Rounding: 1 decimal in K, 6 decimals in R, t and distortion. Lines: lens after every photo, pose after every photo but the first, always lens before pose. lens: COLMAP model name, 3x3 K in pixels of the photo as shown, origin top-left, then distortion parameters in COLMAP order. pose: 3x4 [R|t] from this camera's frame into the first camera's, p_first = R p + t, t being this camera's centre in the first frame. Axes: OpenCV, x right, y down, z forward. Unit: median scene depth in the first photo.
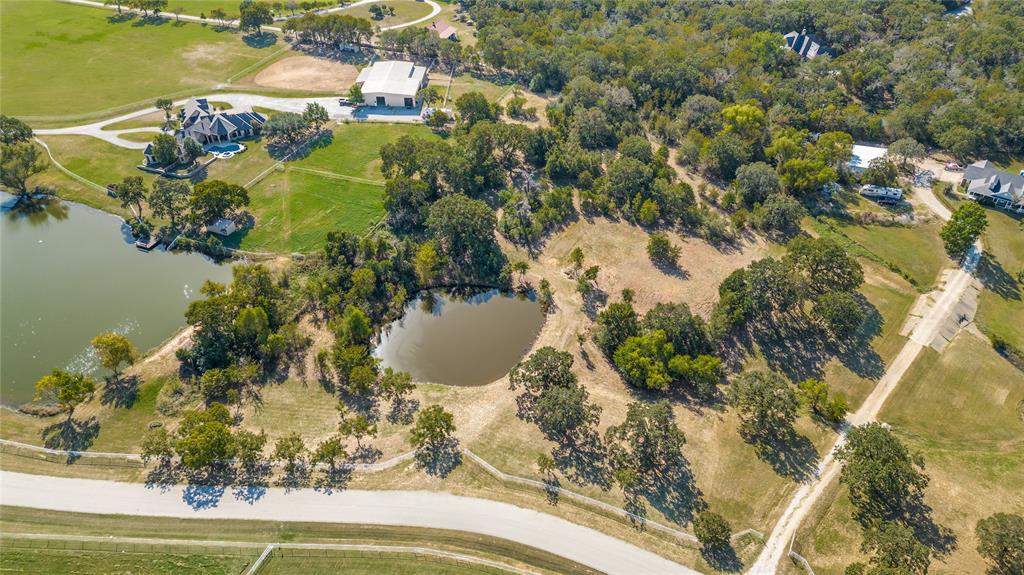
lens RADIAL K [[706.7, 0, 512.0], [0, 706.7, 287.5], [0, 0, 1]] dist [0.079723, -0.089975]
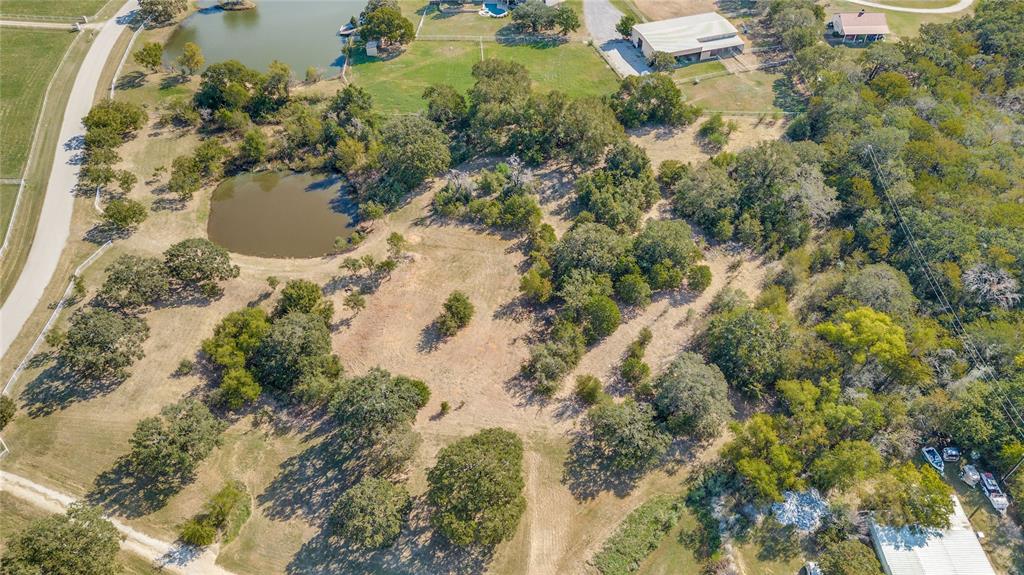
lens RADIAL K [[720.7, 0, 512.1], [0, 720.7, 274.1], [0, 0, 1]] dist [0.100262, -0.107676]
pose [[0.350718, 0.646826, -0.677209, 0.764189], [-0.578109, 0.718445, 0.386816, -0.437927], [0.736741, 0.255837, 0.625908, 0.553952]]
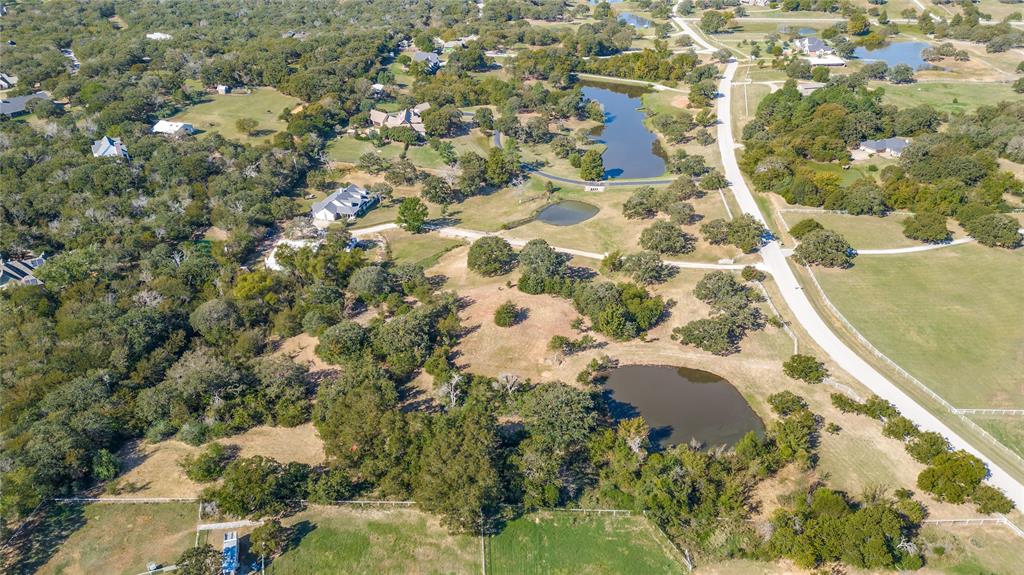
lens RADIAL K [[706.7, 0, 512.0], [0, 706.7, 287.5], [0, 0, 1]] dist [0.079723, -0.089975]
pose [[-0.351010, -0.454585, 0.818624, -0.721846], [0.586350, 0.574918, 0.570670, -0.742936], [-0.730059, 0.680310, 0.064744, 0.914901]]
